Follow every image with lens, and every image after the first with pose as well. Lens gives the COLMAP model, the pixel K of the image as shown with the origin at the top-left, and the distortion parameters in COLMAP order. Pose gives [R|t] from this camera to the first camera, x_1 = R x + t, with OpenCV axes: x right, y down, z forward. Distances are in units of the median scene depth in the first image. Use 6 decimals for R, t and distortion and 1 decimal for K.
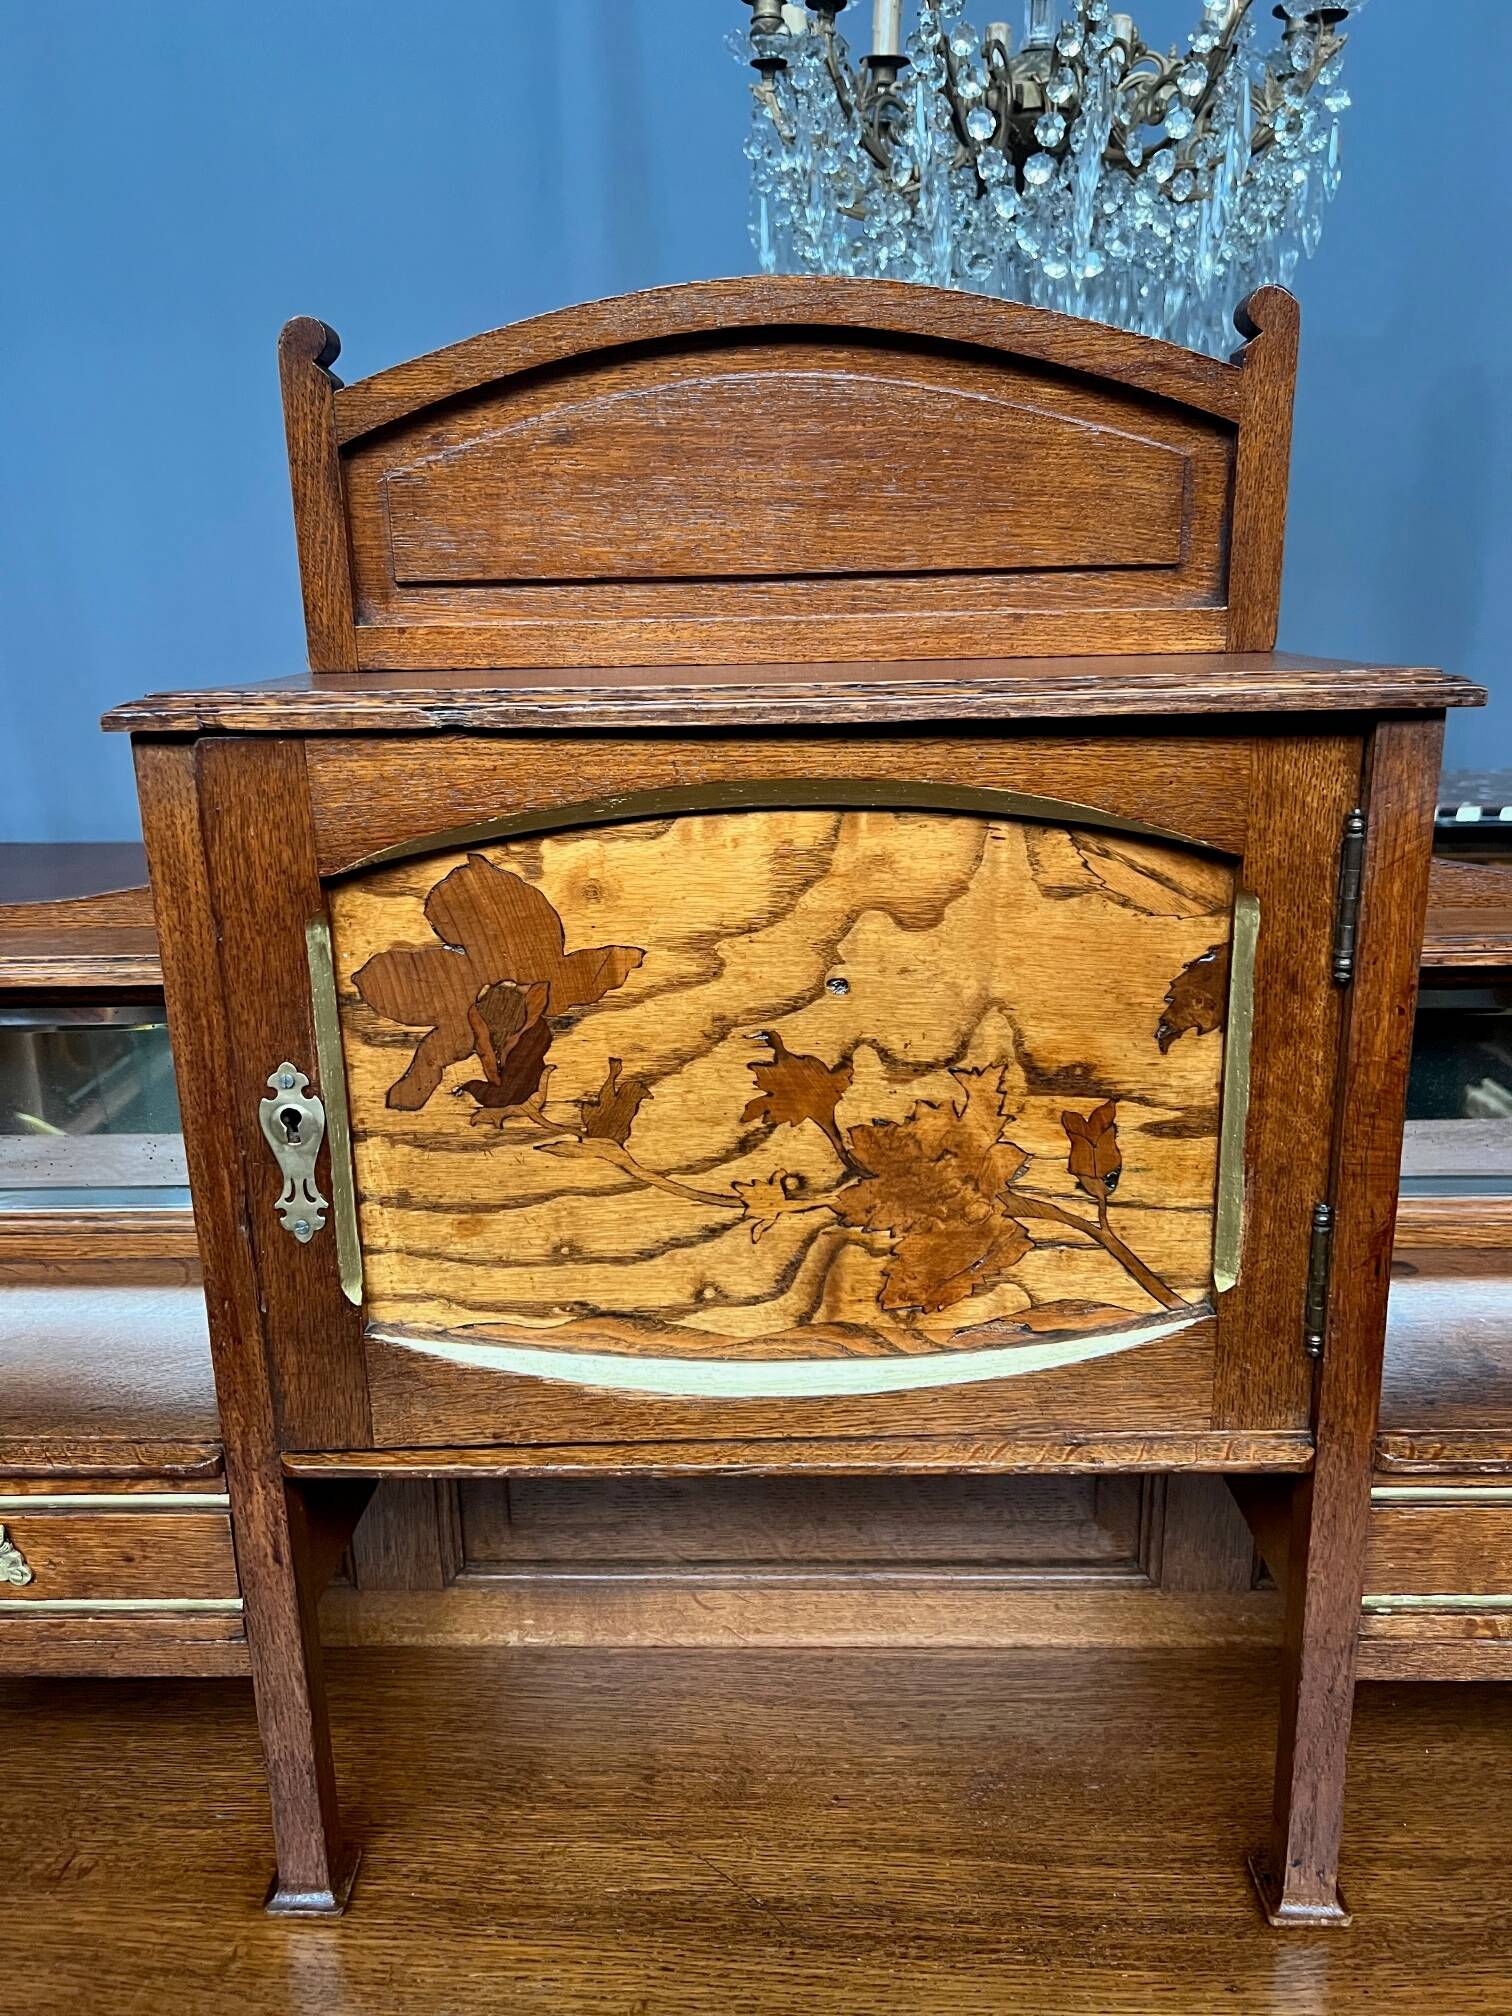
lens RADIAL K [[1538.1, 0, 765.6], [0, 1538.1, 1012.5], [0, 0, 1]] dist [0.037611, -0.036089]
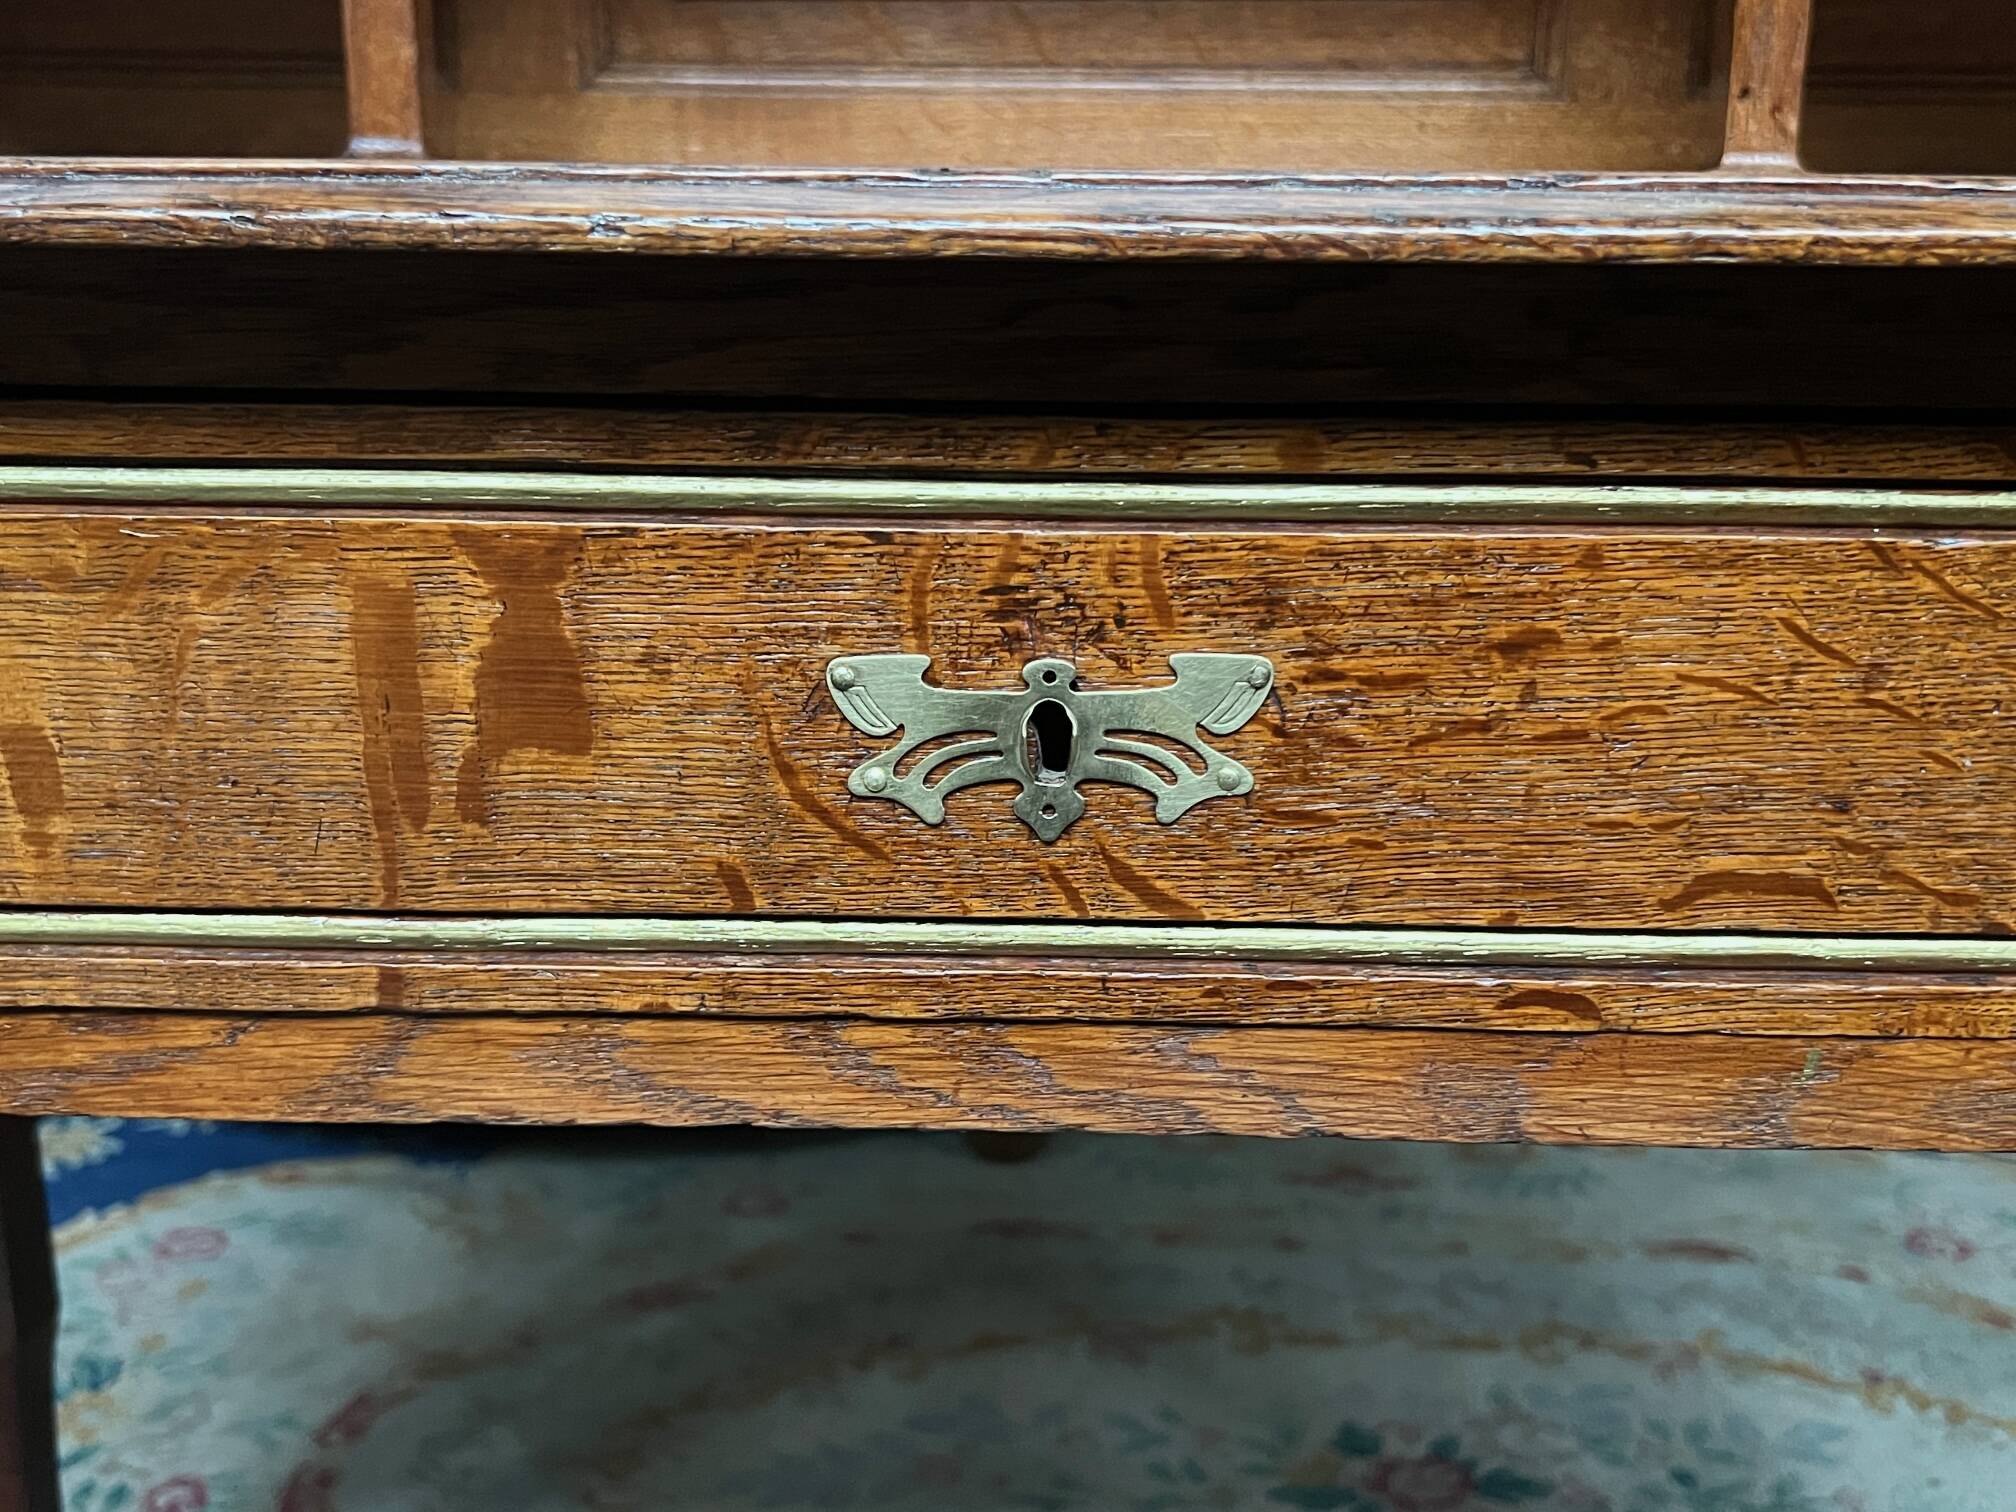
lens RADIAL K [[2114.7, 0, 1027.7], [0, 2114.7, 824.9], [0, 0, 1]] dist [0.047468, 0.000000]
pose [[0.999577, 0.027795, 0.008528, 0.004614], [-0.027995, 0.999312, 0.024309, 0.941949], [-0.007847, -0.024538, 0.999668, -0.016350]]
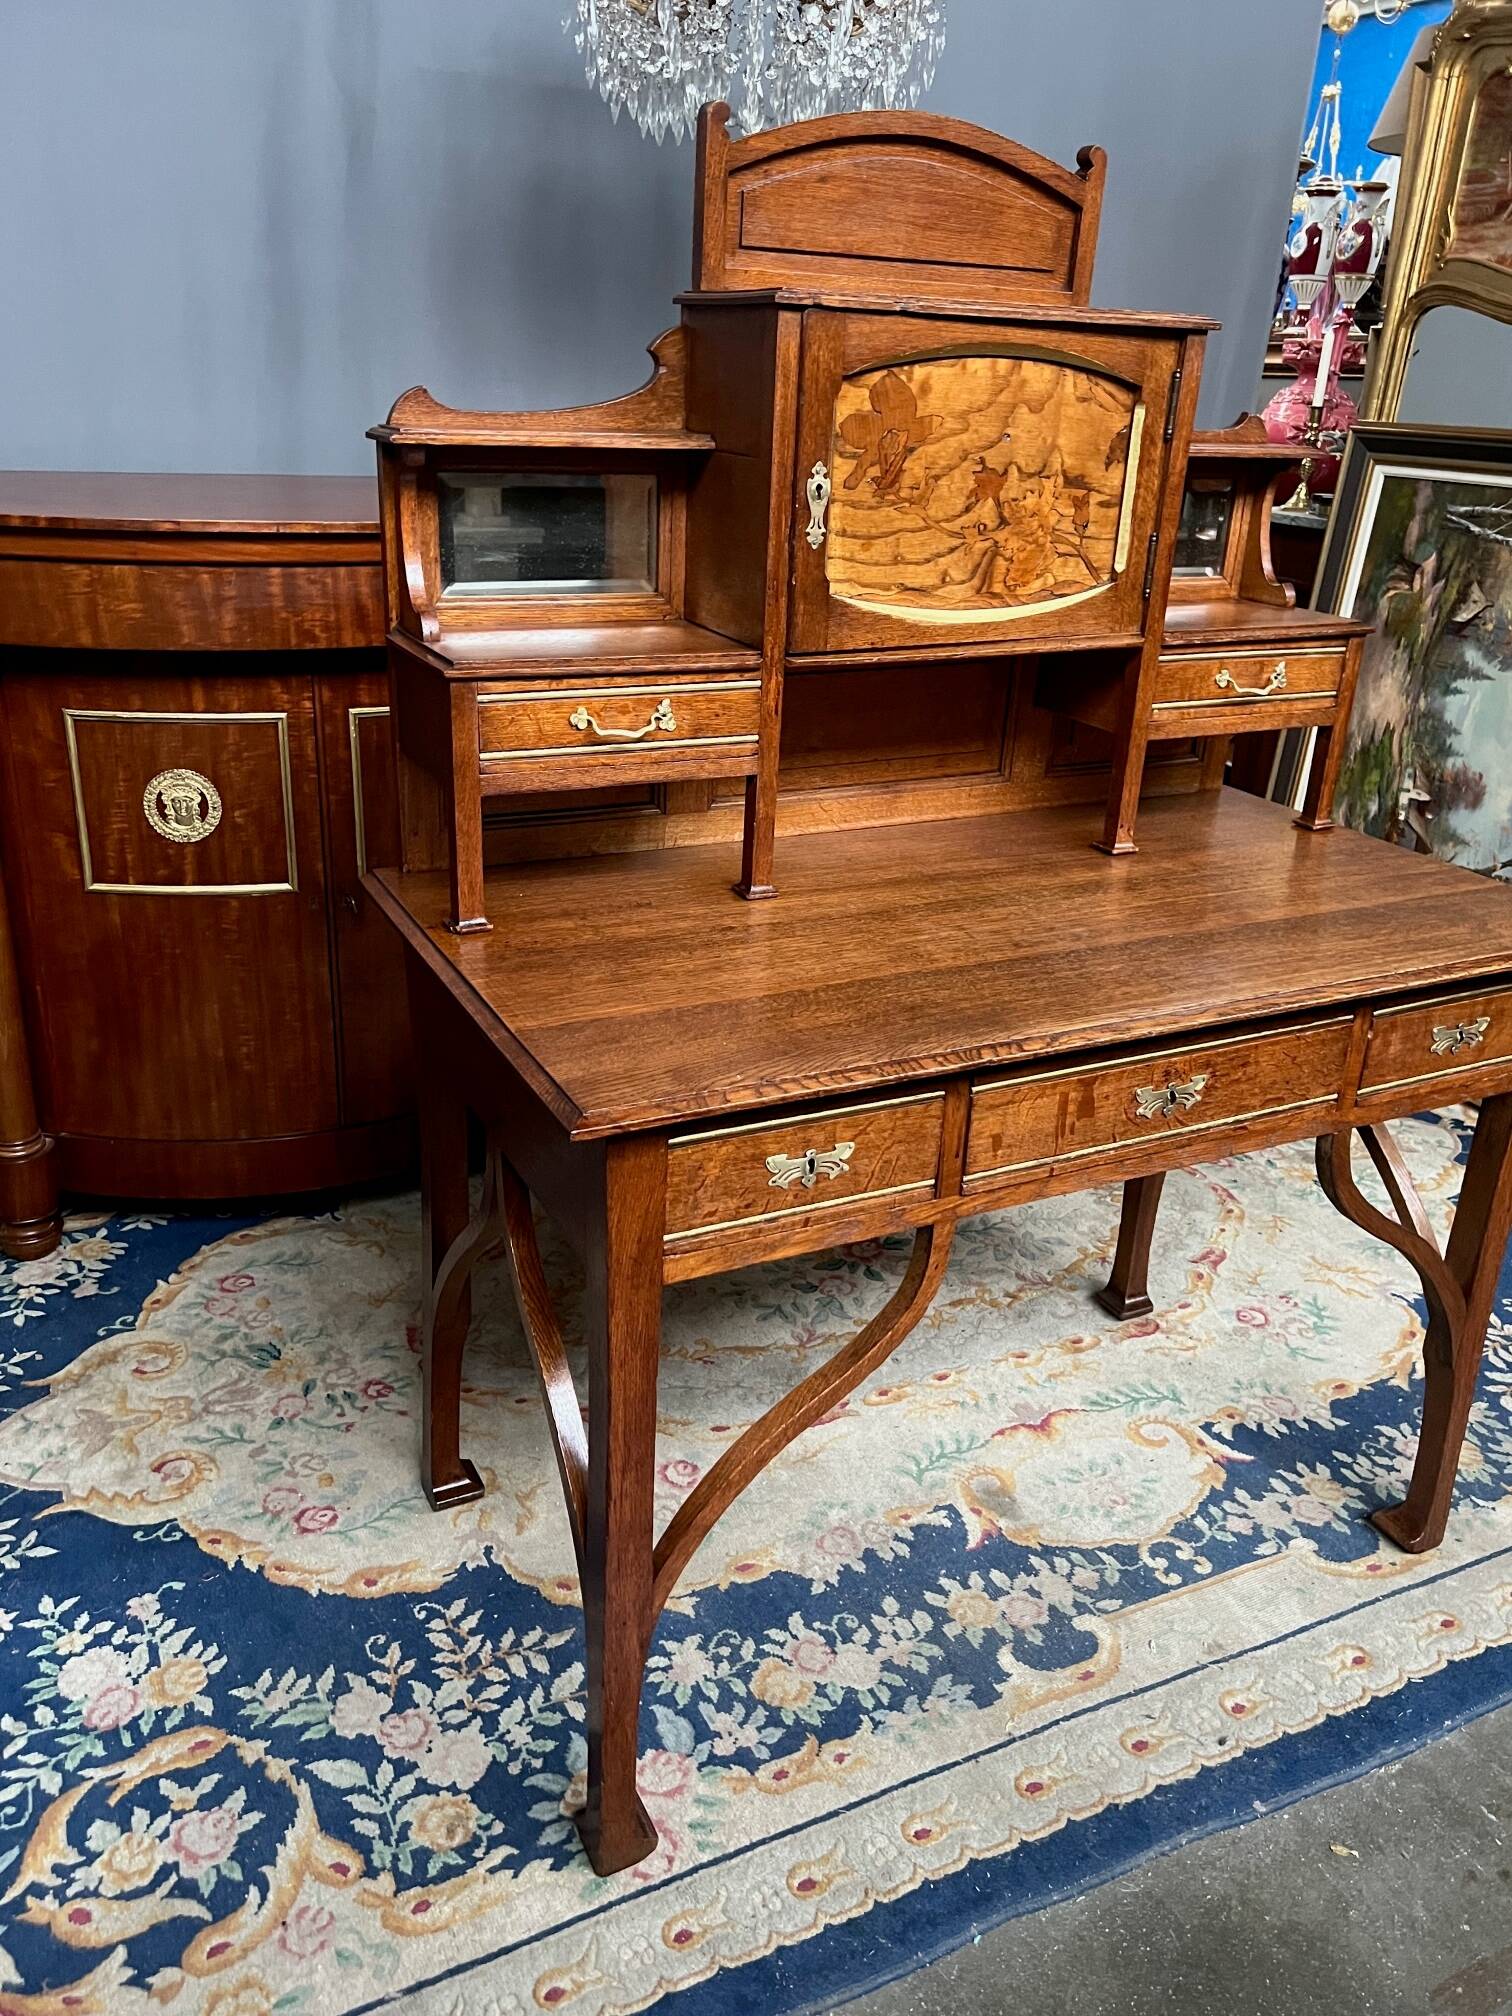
lens RADIAL K [[1538.1, 0, 744.7], [0, 1538.1, 1028.5], [0, 0, 1]] dist [0.037611, -0.036089]
pose [[0.883760, -0.135528, 0.447884, -1.458592], [0.063622, 0.983053, 0.171928, 0.430365], [-0.463595, -0.123448, 0.877406, -1.019277]]
